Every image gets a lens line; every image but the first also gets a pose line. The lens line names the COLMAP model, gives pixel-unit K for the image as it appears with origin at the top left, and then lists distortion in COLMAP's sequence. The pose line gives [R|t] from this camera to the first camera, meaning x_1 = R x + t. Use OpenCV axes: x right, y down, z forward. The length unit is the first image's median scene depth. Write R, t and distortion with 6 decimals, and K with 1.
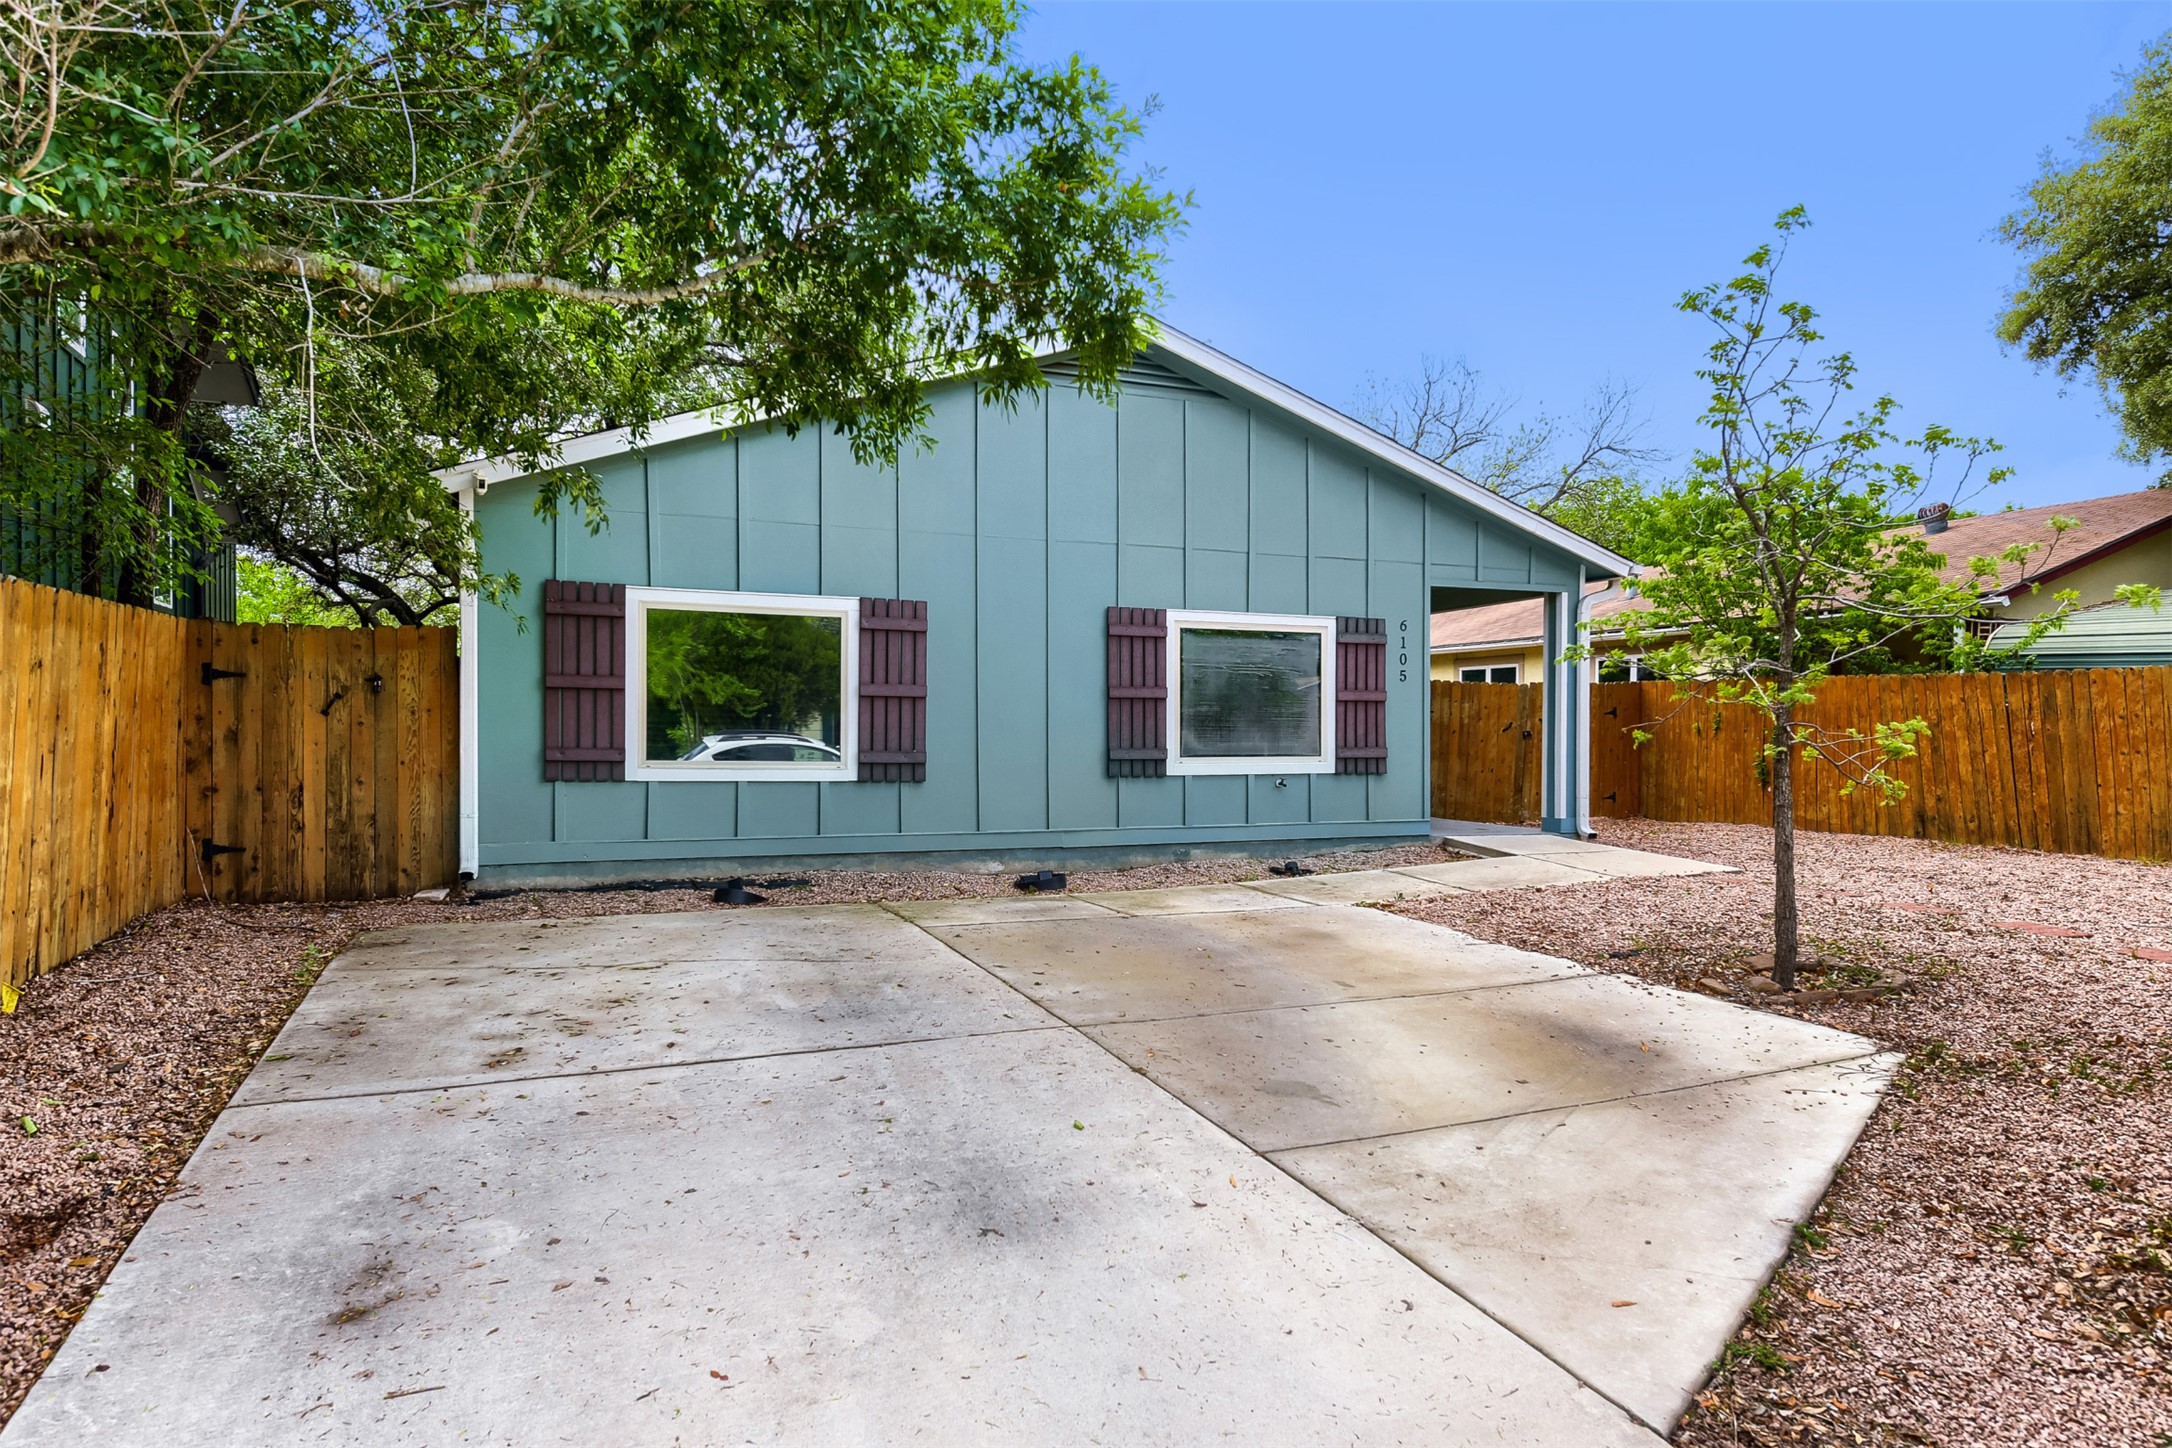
lens RADIAL K [[1190.3, 0, 1096.6], [0, 1190.3, 736.4], [0, 0, 1]] dist [-0.000039, -0.000122]
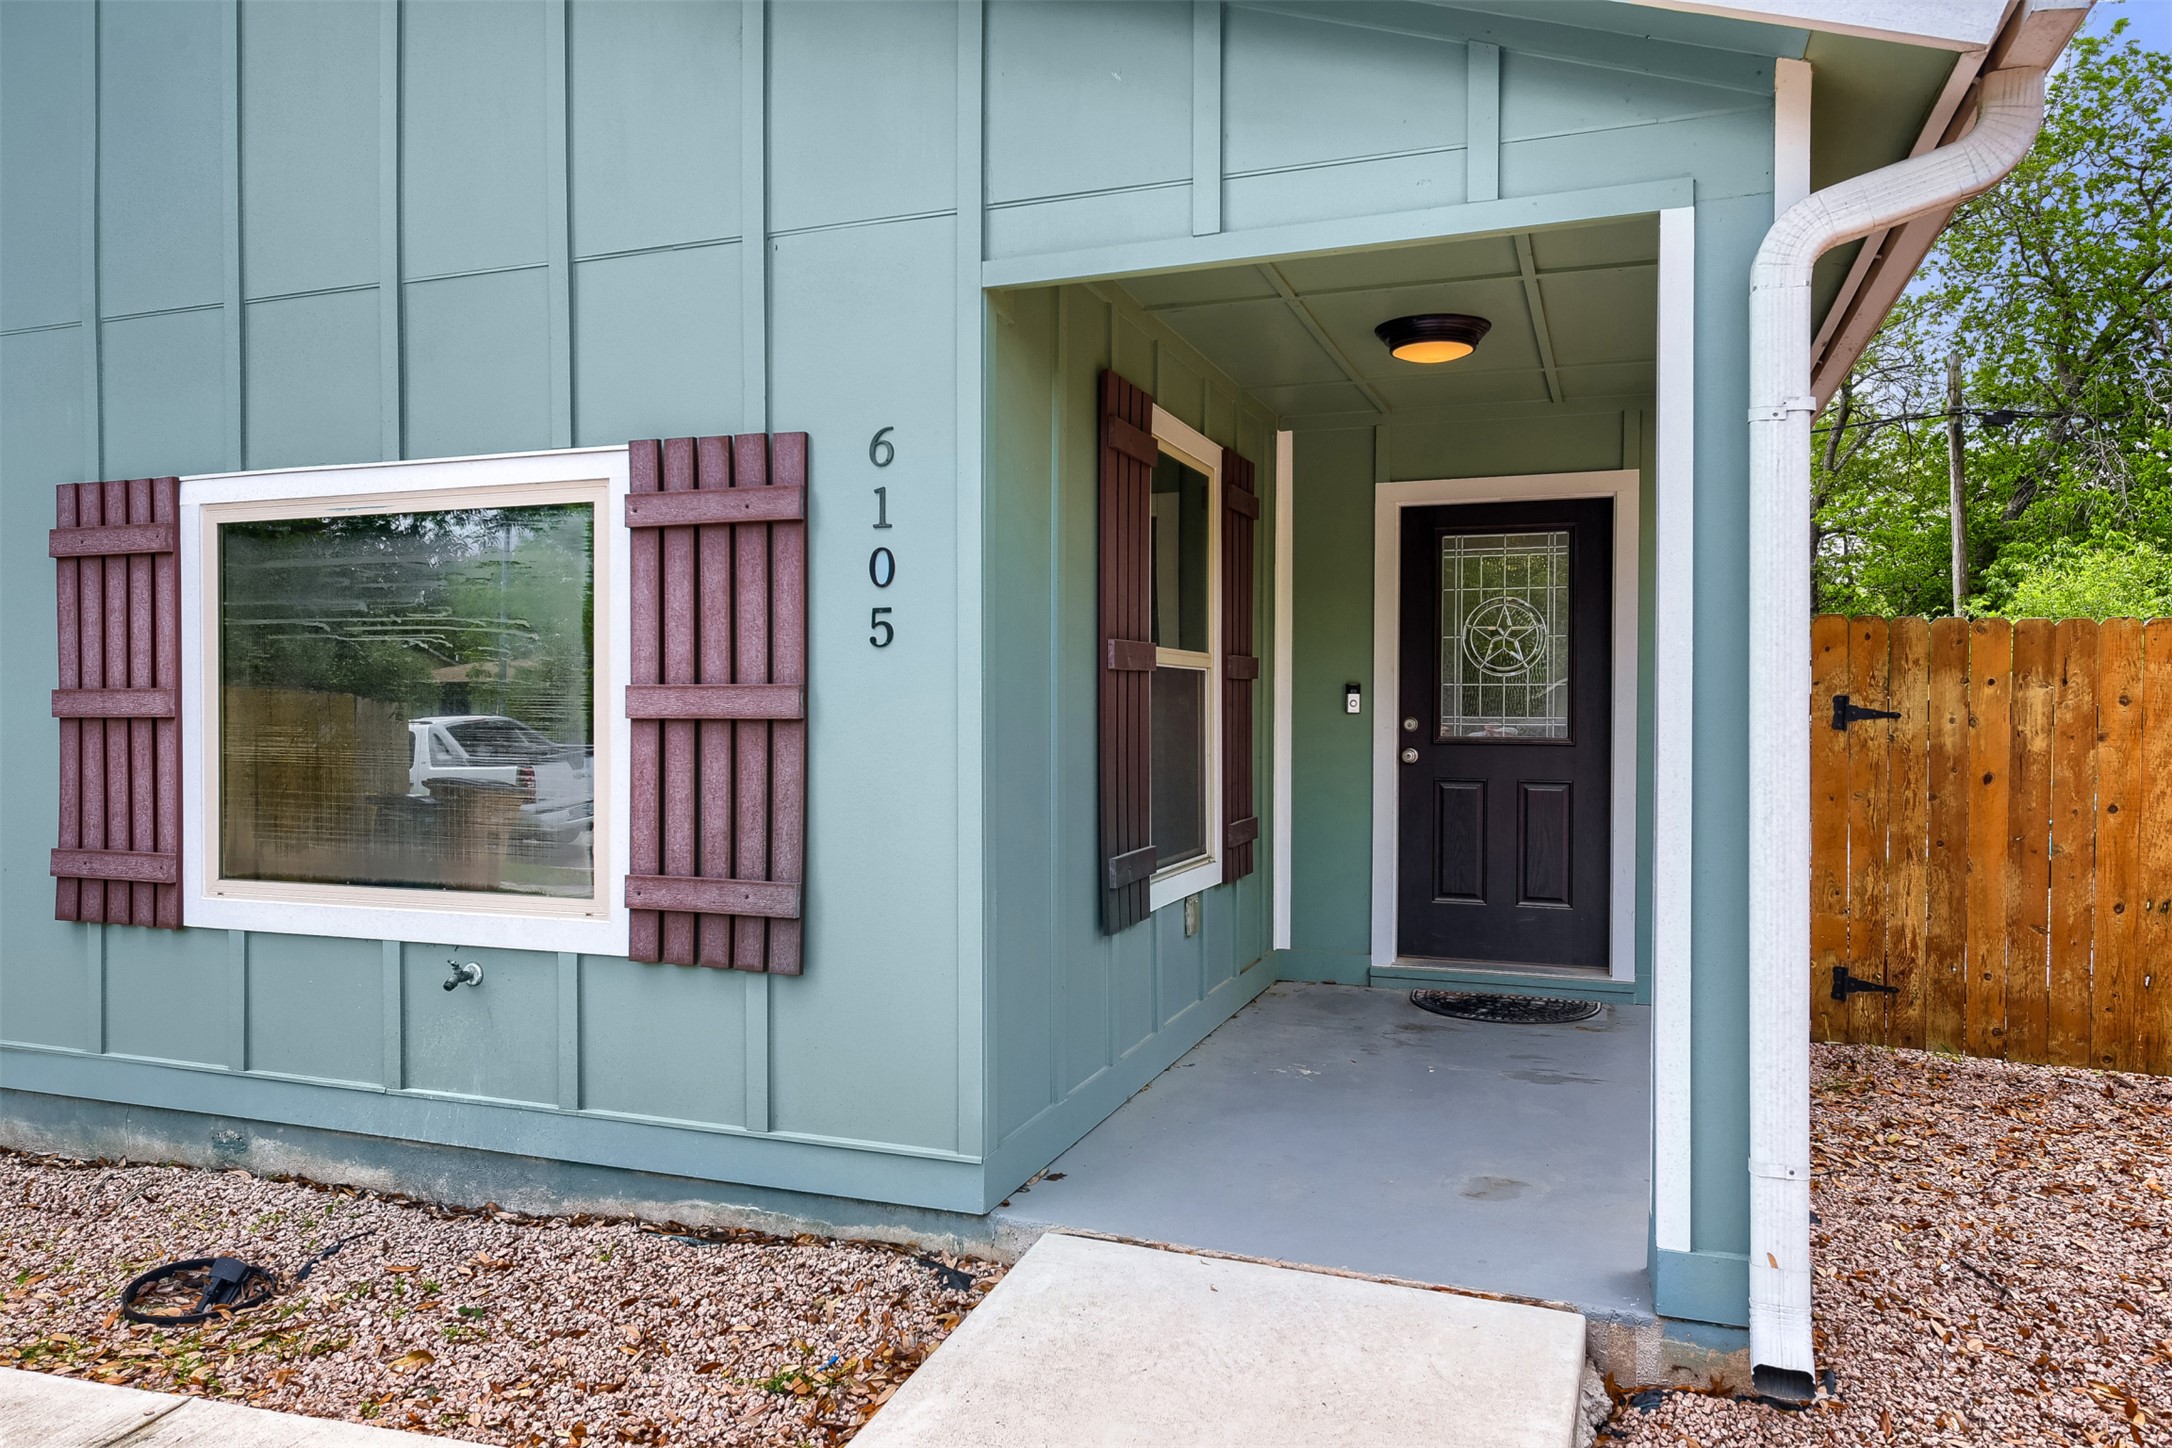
lens RADIAL K [[1433.6, 0, 1091.2], [0, 1433.6, 721.2], [0, 0, 1]] dist [0.002215, 0.001462]
pose [[0.752745, 0.005172, -0.658292, 0.530072], [-0.000117, 0.999970, 0.007723, -0.032382], [0.658312, -0.005736, 0.752723, 0.802294]]
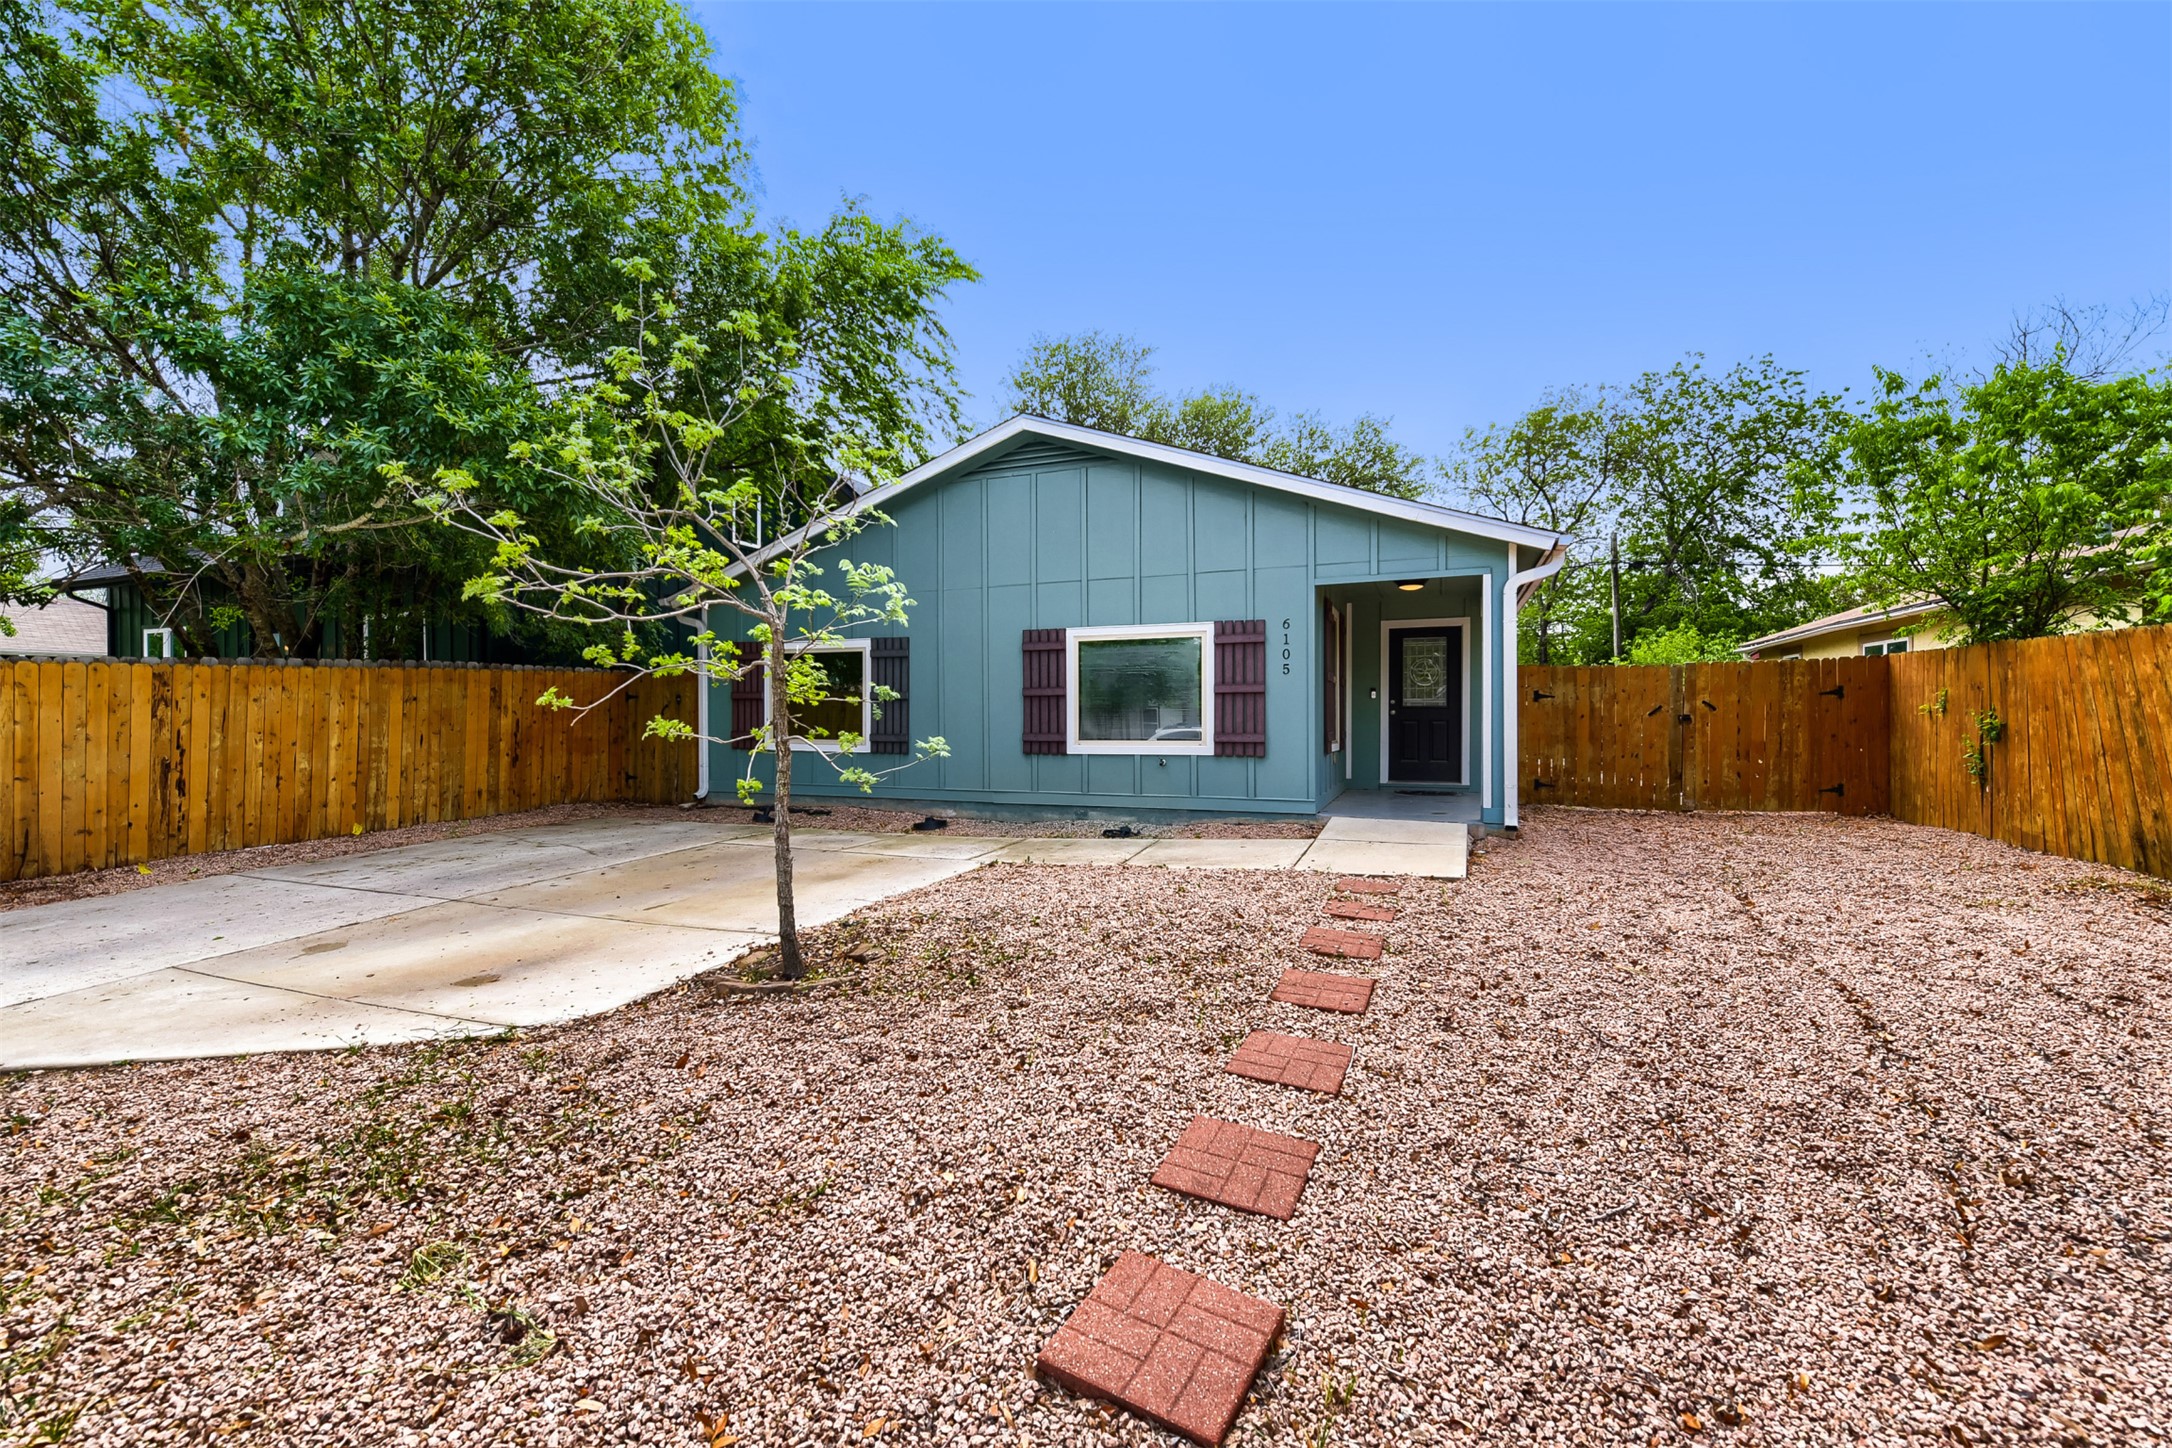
lens RADIAL K [[880.9, 0, 1085.8], [0, 880.9, 725.0], [0, 0, 1]] dist [-0.014947, -0.001823]
pose [[0.735286, -0.000310, -0.677757, 0.696588], [0.003117, 0.999991, 0.002923, -0.001736], [0.677750, -0.004262, 0.735280, 0.276501]]
